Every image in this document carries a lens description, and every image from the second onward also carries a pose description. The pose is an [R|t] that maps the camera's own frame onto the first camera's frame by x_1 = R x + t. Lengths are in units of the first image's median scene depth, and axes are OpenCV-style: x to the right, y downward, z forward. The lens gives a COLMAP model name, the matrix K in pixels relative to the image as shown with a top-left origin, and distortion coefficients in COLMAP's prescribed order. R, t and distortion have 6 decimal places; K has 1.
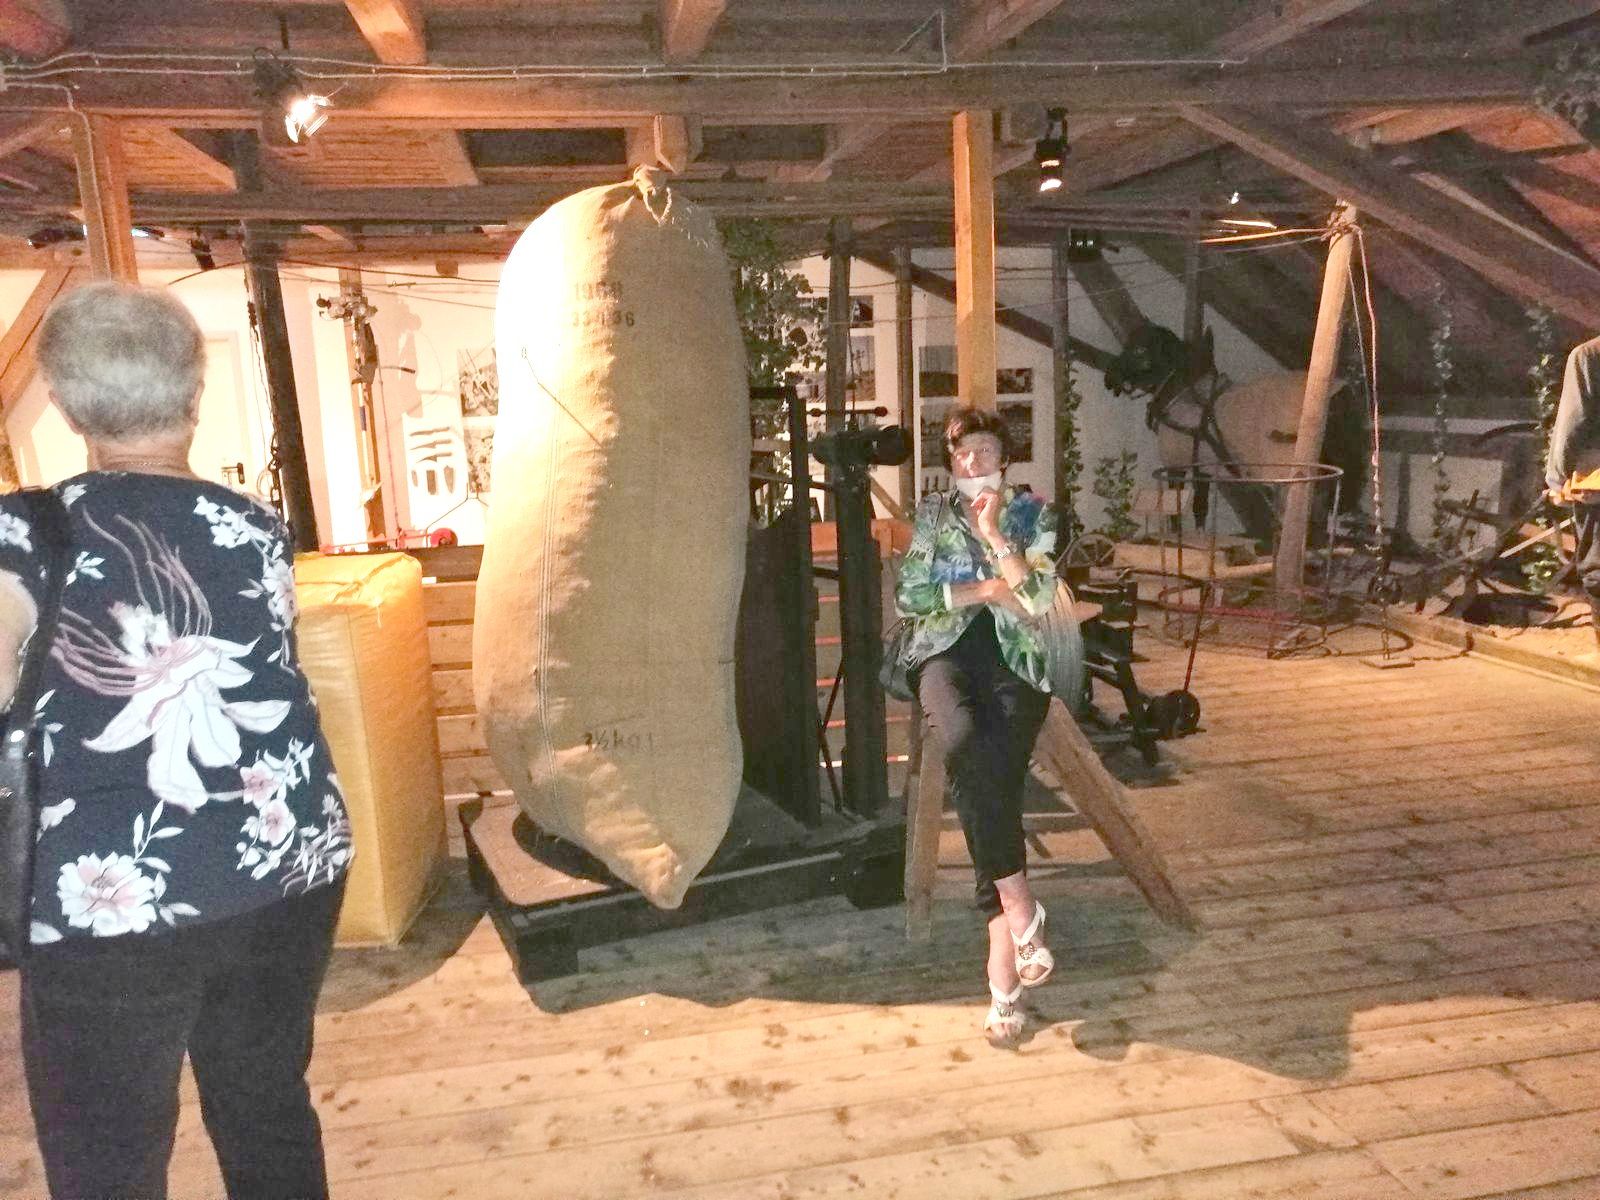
lens RADIAL K [[1252.9, 0, 796.8], [0, 1252.9, 593.8], [0, 0, 1]] dist [0.002031, 0.009217]
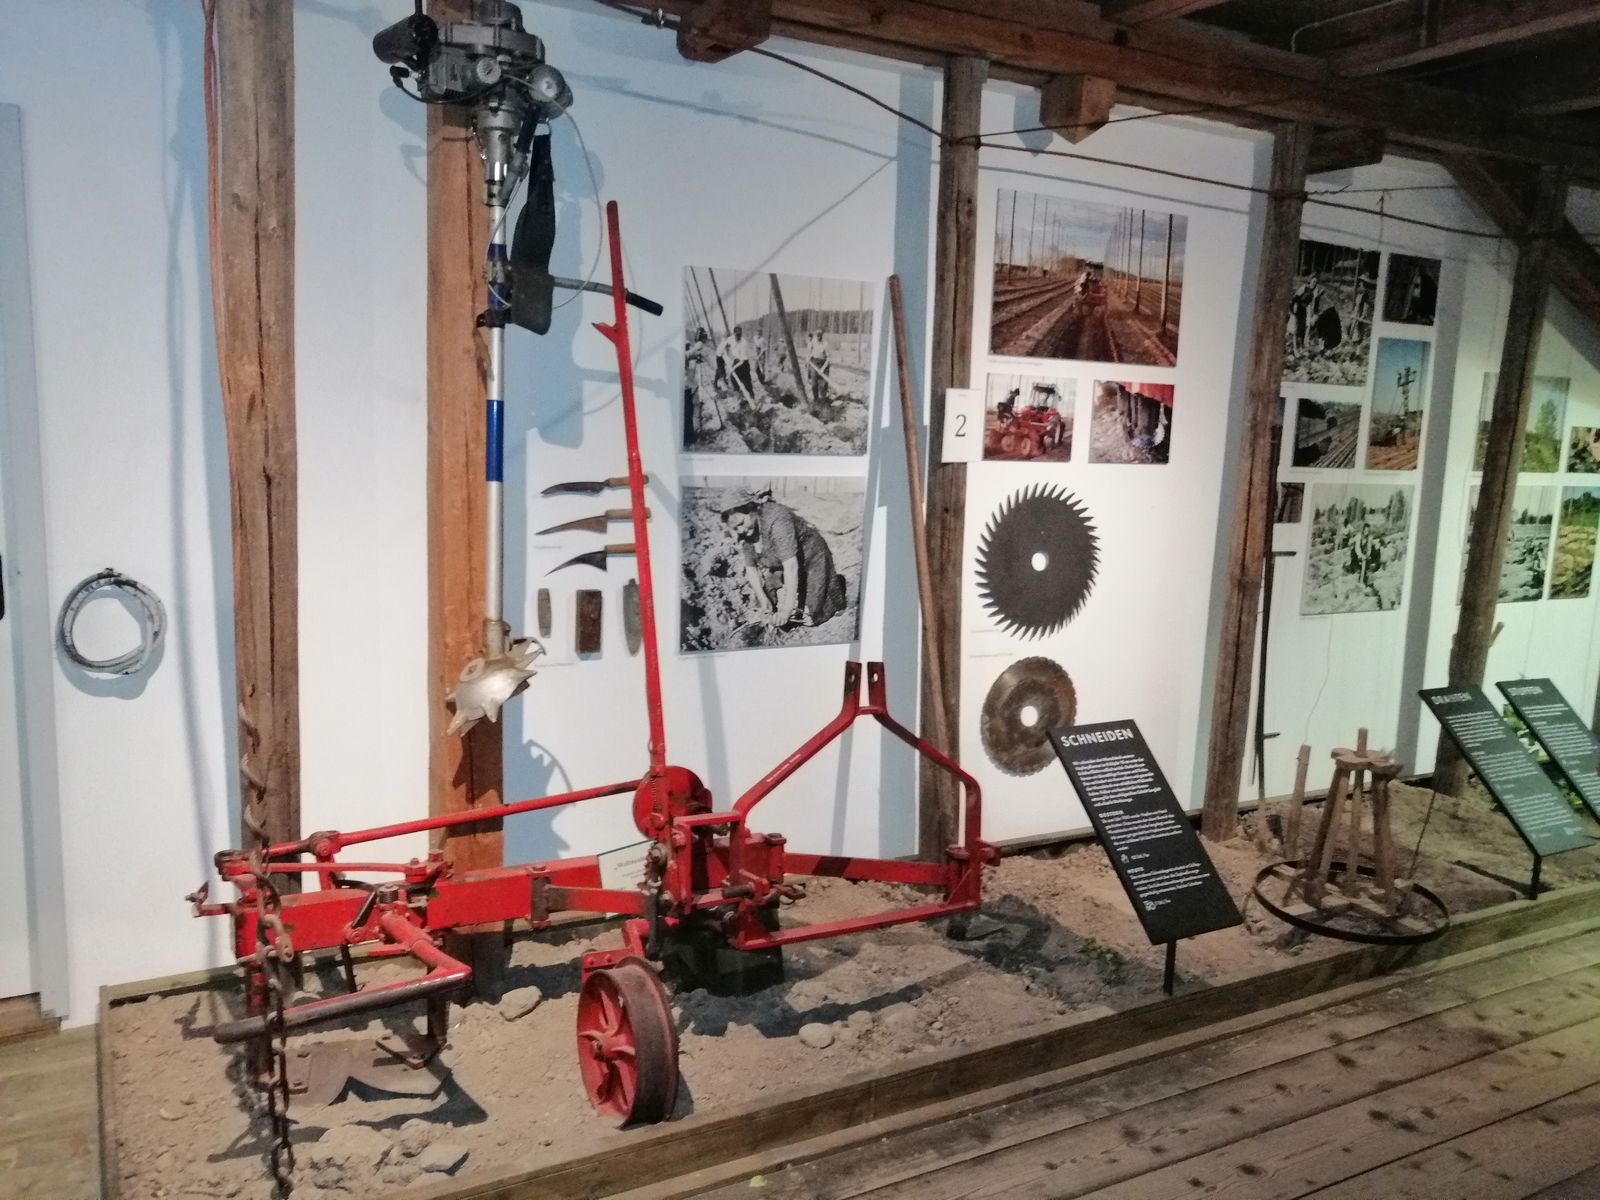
lens RADIAL K [[1249.3, 0, 800.1], [0, 1249.3, 597.2], [0, 0, 1]] dist [-0.008123, 0.043063]
pose [[0.952035, 0.035181, 0.303960, -0.340821], [-0.029369, 0.999288, -0.023673, -0.089650], [-0.304576, 0.013610, 0.952391, 0.634013]]
